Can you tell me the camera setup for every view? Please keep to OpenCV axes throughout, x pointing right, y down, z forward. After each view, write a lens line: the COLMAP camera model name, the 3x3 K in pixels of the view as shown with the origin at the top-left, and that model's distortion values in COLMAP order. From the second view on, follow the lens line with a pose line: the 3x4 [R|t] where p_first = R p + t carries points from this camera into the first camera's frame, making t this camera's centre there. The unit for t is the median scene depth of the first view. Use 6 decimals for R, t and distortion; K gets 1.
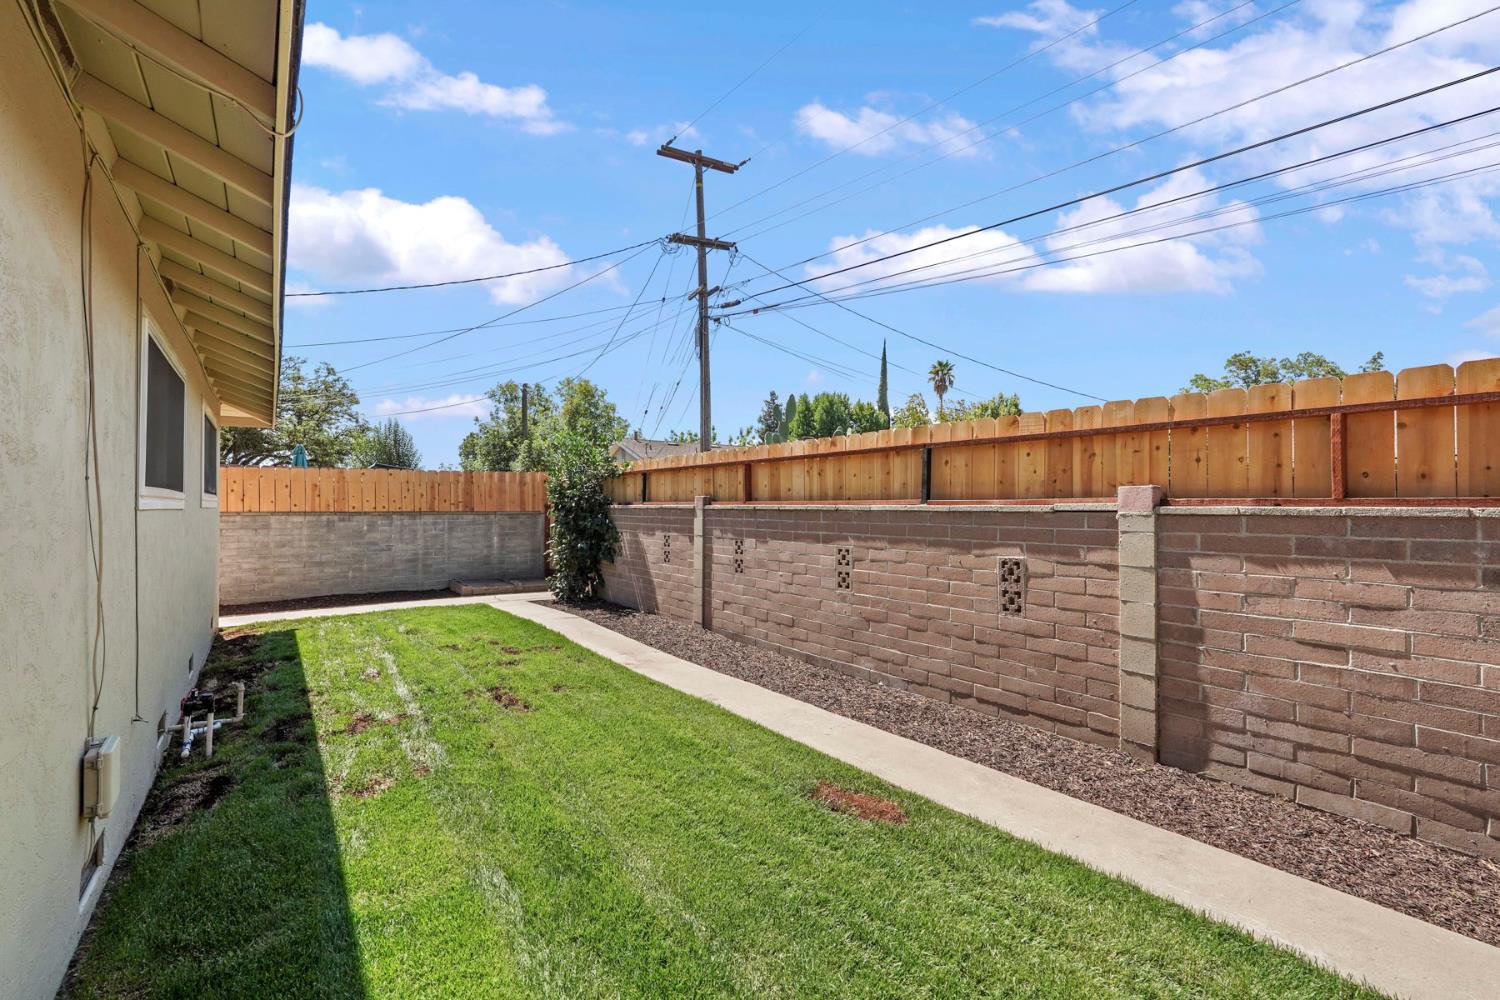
lens RADIAL K [[668.6, 0, 753.0], [0, 668.6, 508.2], [0, 0, 1]] dist [0.002803, 0.001213]
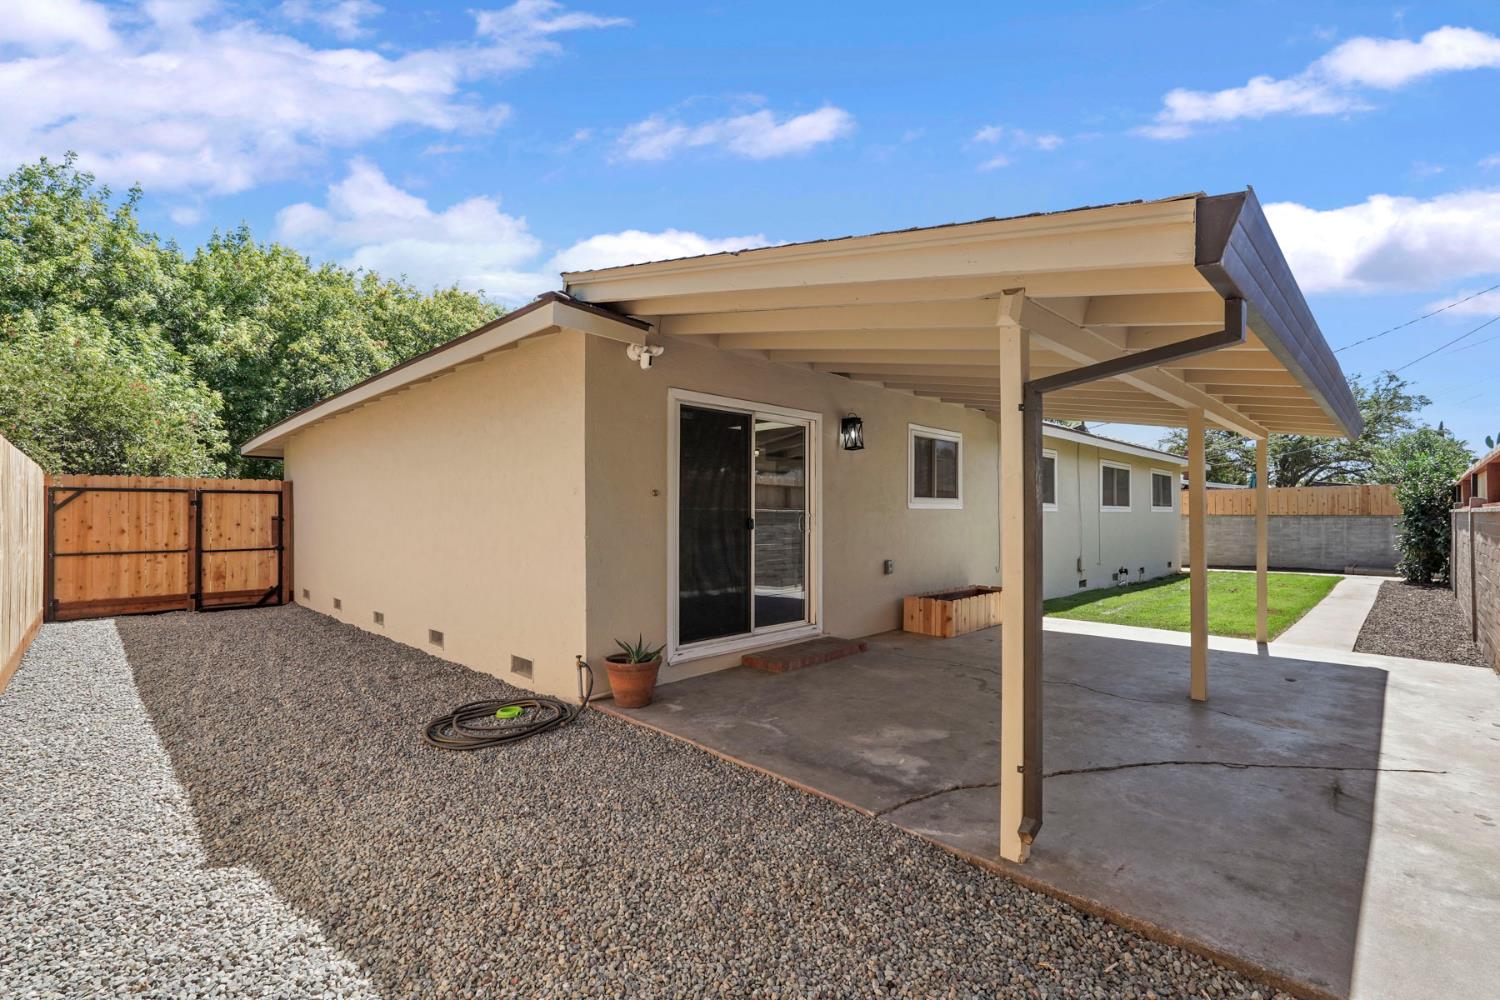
lens RADIAL K [[668.6, 0, 751.1], [0, 668.6, 506.4], [0, 0, 1]] dist [0.002803, 0.001213]
pose [[0.184545, -0.012291, -0.982747, 0.699954], [-0.003799, 0.999905, -0.013219, 0.010144], [0.982817, 0.006173, 0.184481, -0.483340]]
